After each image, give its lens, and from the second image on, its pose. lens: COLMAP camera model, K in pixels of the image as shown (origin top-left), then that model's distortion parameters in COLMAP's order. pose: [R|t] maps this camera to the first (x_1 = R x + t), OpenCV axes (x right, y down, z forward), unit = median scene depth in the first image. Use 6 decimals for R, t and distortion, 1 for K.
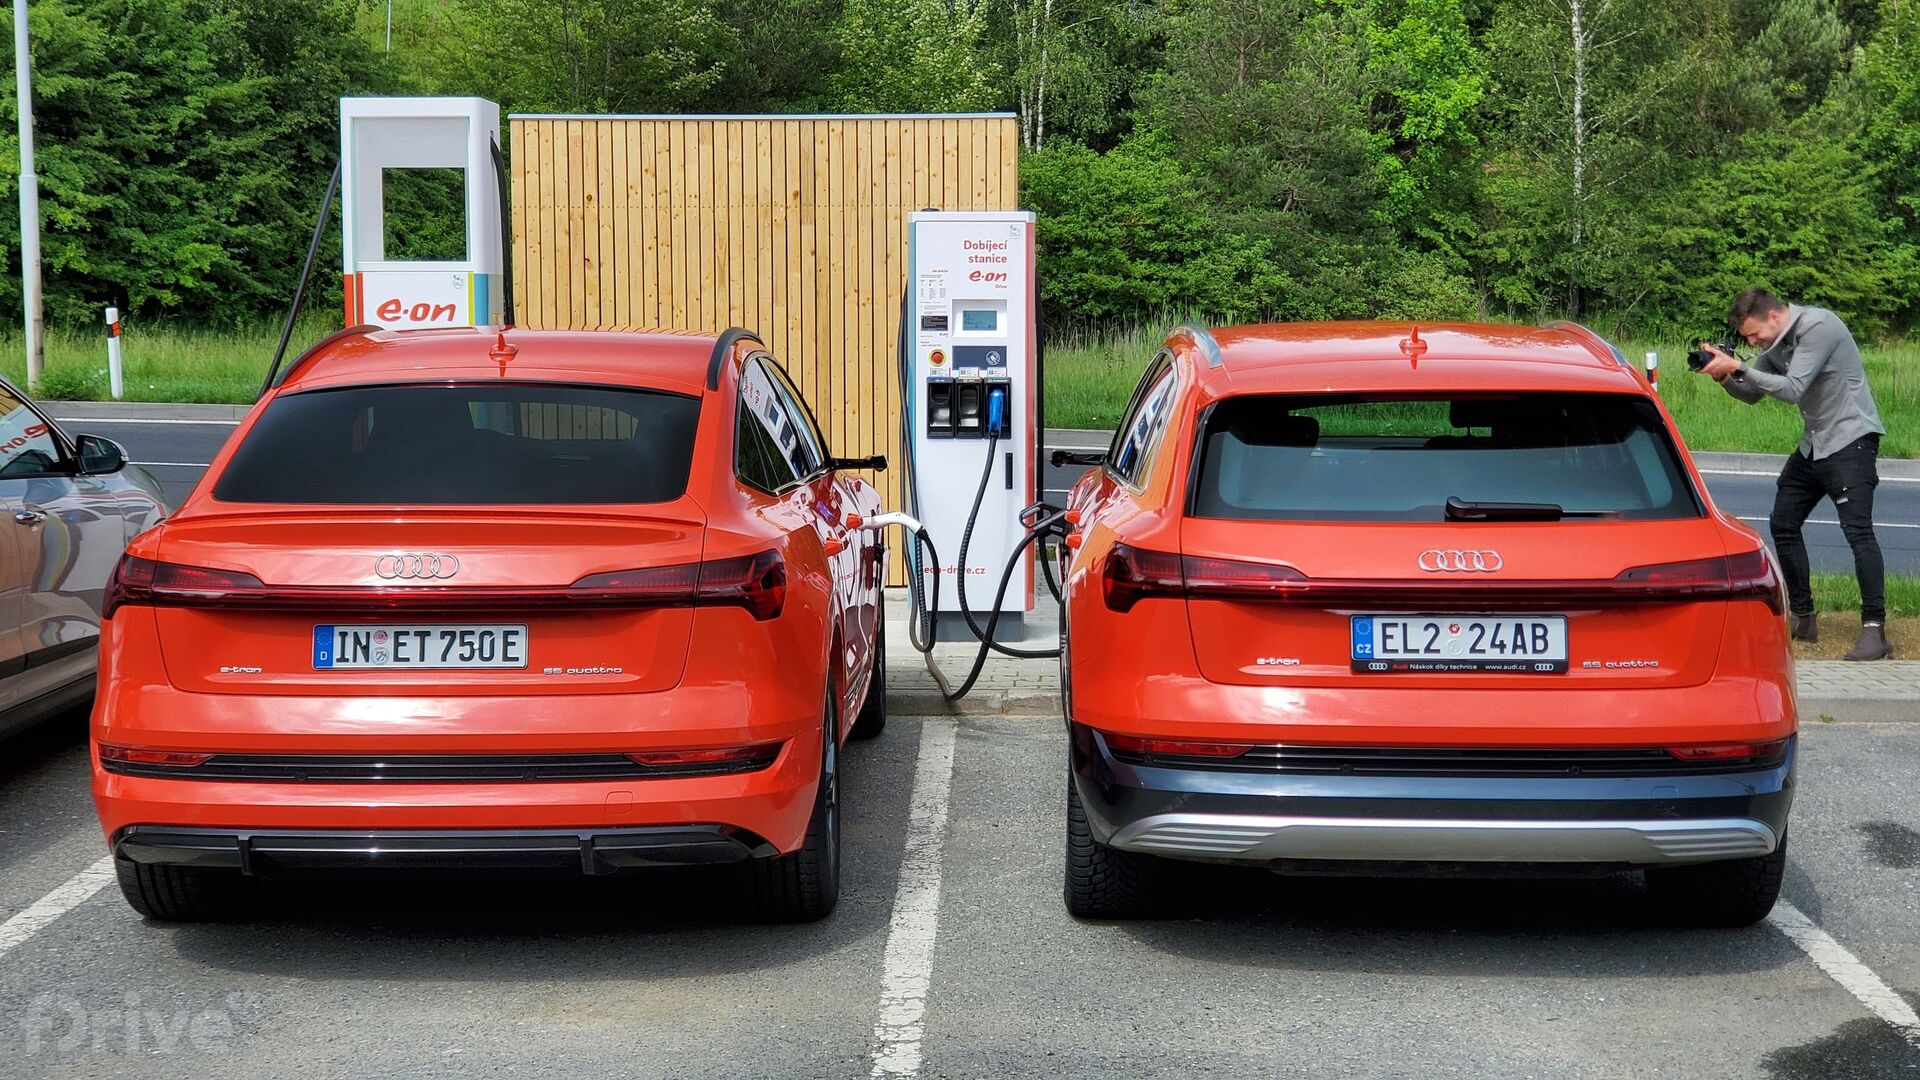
lens RADIAL K [[2850.3, 0, 967.6], [0, 2850.3, 520.0], [0, 0, 1]] dist [0.137571, -0.224000]
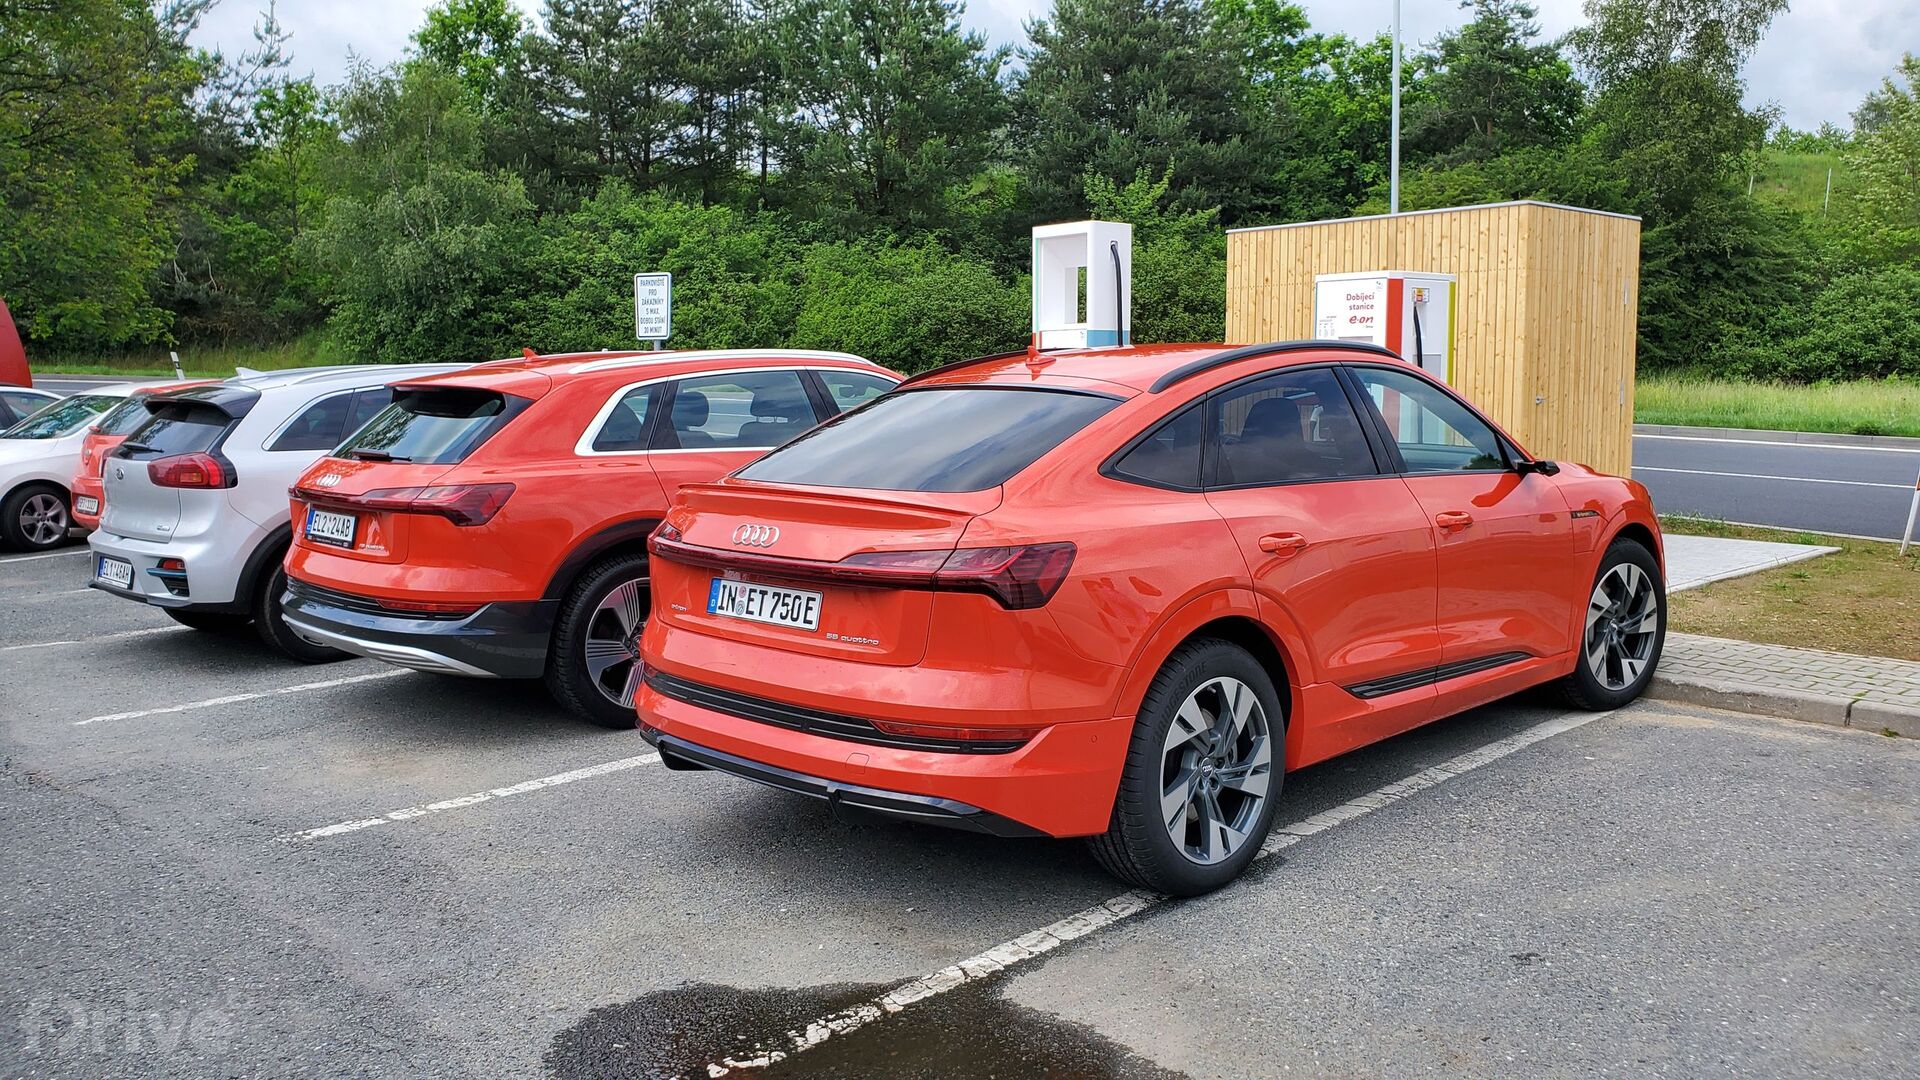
lens RADIAL K [[1493.4, 0, 960.0], [0, 1493.4, 540.0], [0, 0, 1]] dist [0.113997, -0.299542]
pose [[0.696513, 0.075724, -0.713537, 0.371109], [-0.047824, 0.997104, 0.059135, -0.012439], [0.715949, -0.007064, 0.698117, 0.330541]]
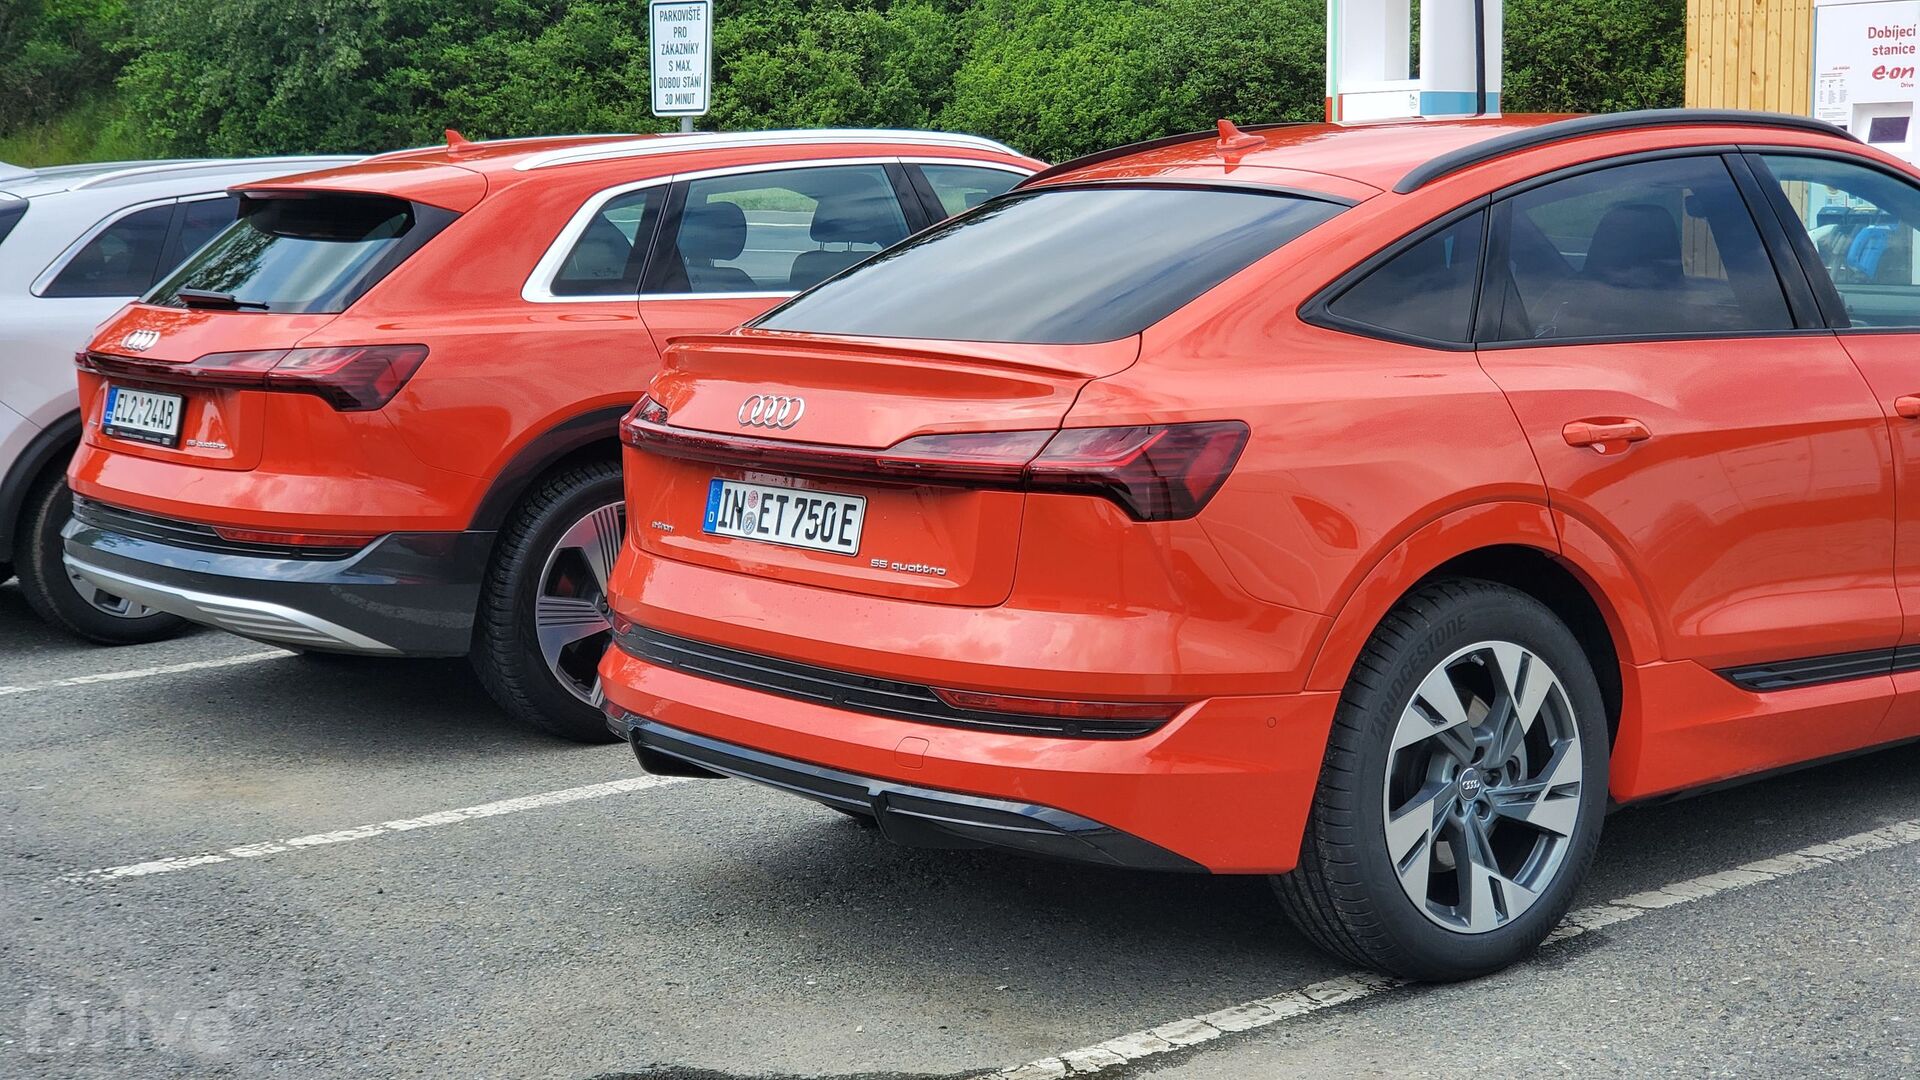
lens RADIAL K [[2850.3, 0, 967.6], [0, 2850.3, 520.0], [0, 0, 1]] dist [0.137571, -0.224000]
pose [[0.613919, 0.088671, -0.784373, 0.446942], [-0.051154, 0.996051, 0.072563, -0.007809], [0.787710, -0.004424, 0.616031, 0.296148]]
